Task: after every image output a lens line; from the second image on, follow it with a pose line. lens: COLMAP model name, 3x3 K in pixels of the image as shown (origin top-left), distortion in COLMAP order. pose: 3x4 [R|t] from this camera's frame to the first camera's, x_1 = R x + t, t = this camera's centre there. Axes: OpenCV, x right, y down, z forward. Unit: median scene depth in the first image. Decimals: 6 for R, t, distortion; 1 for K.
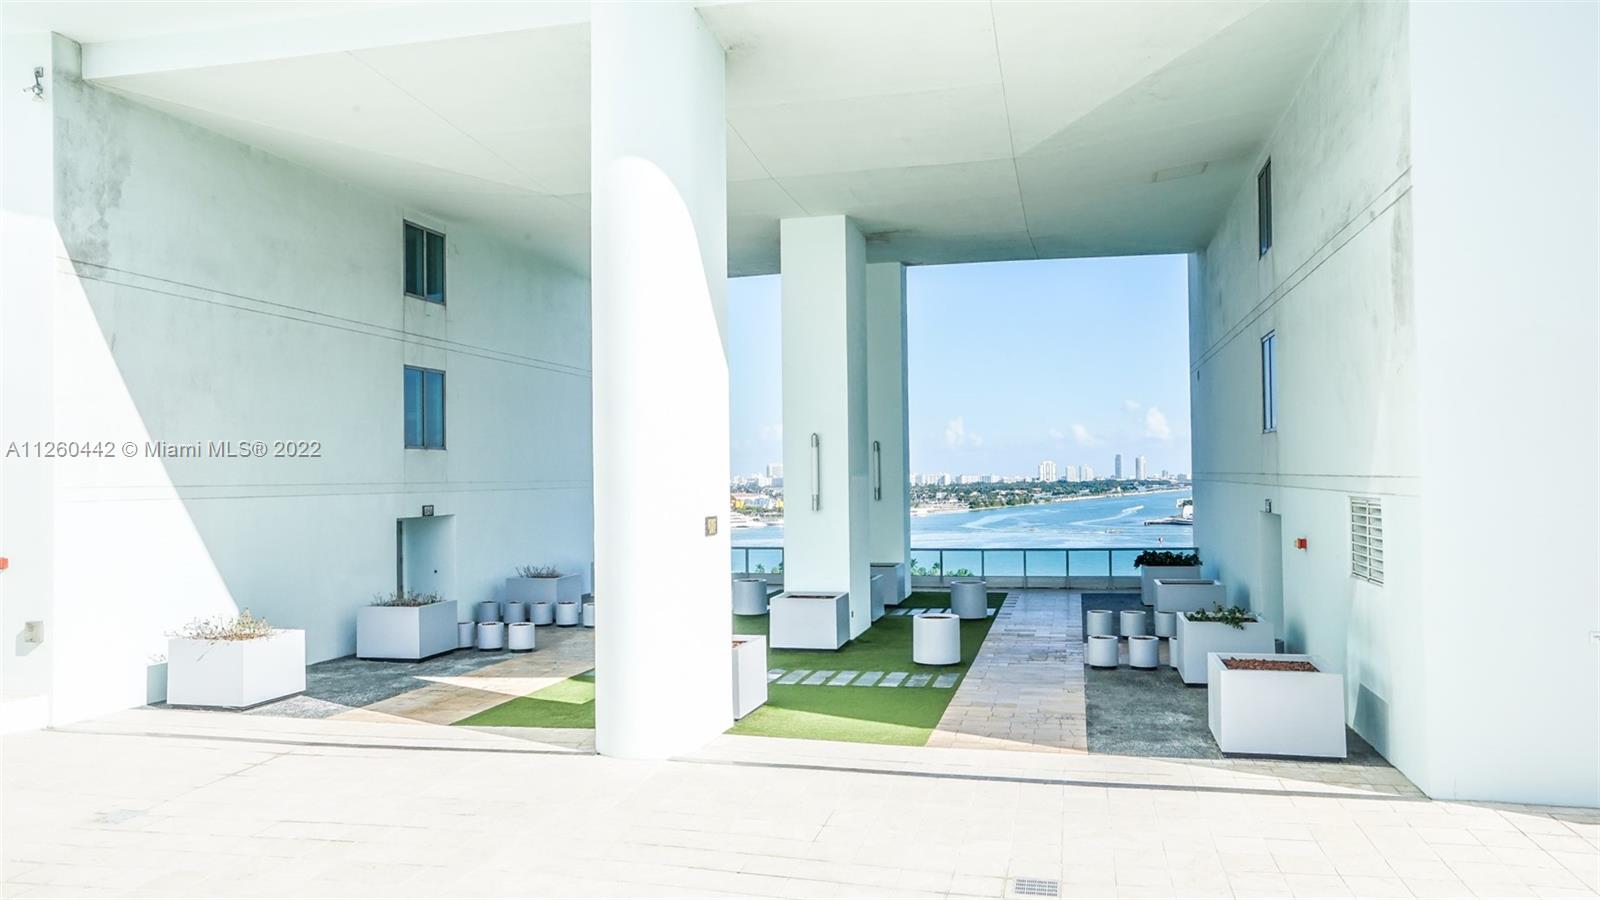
lens RADIAL K [[1097.5, 0, 801.6], [0, 1097.5, 457.4], [0, 0, 1]] dist [0.029966, 0.006828]
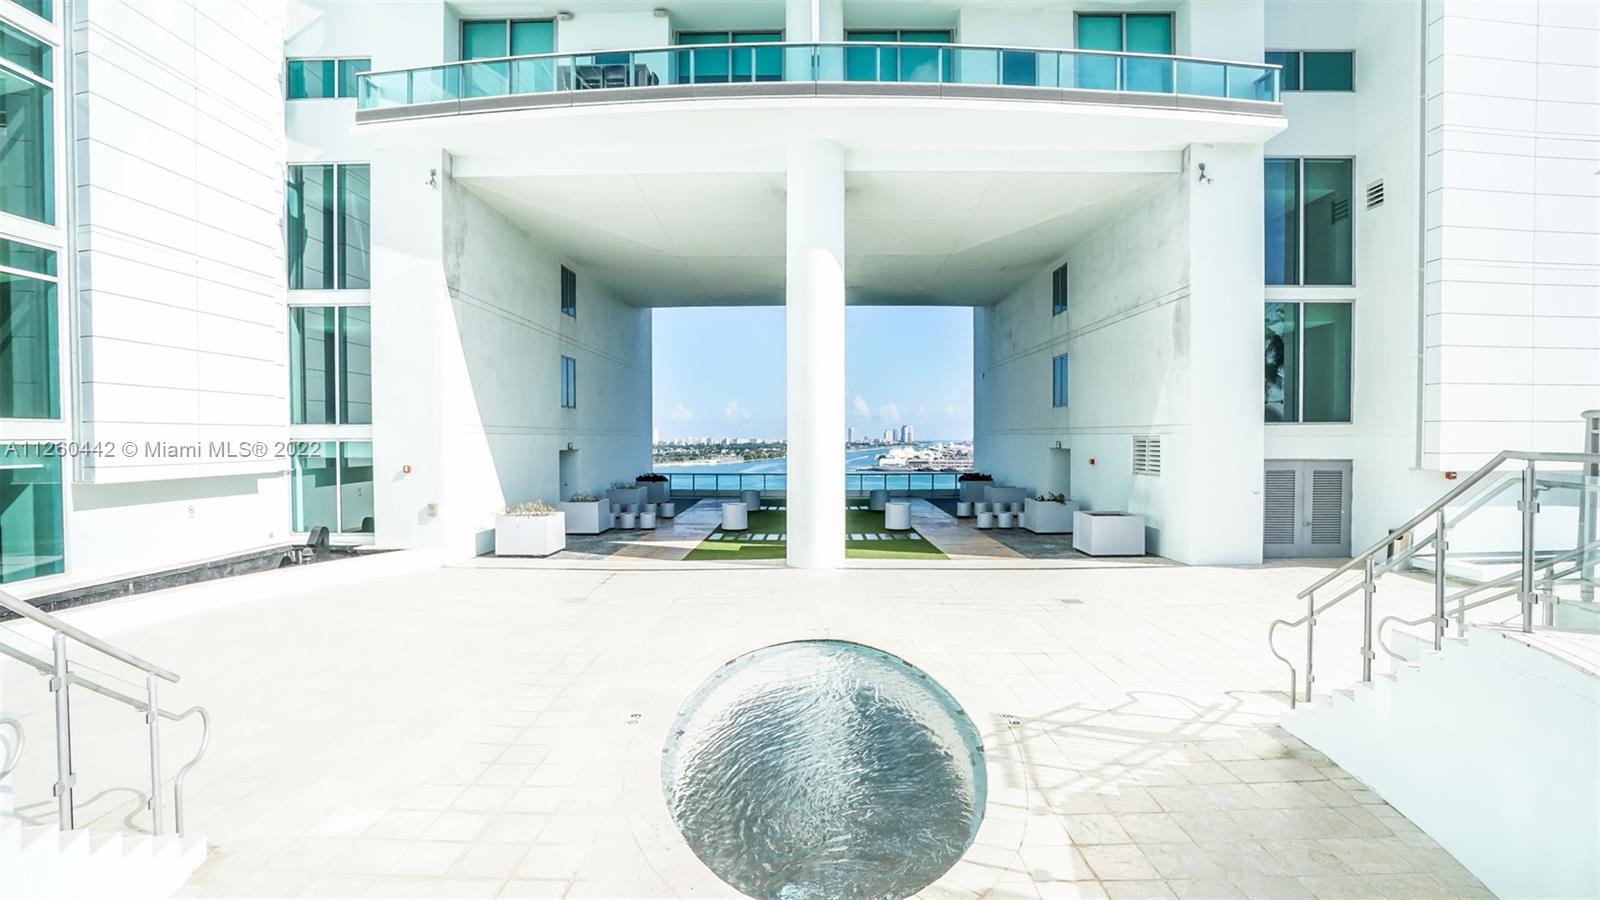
lens RADIAL K [[740.8, 0, 799.5], [0, 740.8, 450.6], [0, 0, 1]] dist [-0.024589, 0.003300]
pose [[0.973143, 0.006240, 0.230118, -0.363121], [-0.013873, 0.999405, 0.031570, 0.022724], [-0.229784, -0.033915, 0.972650, -0.174951]]
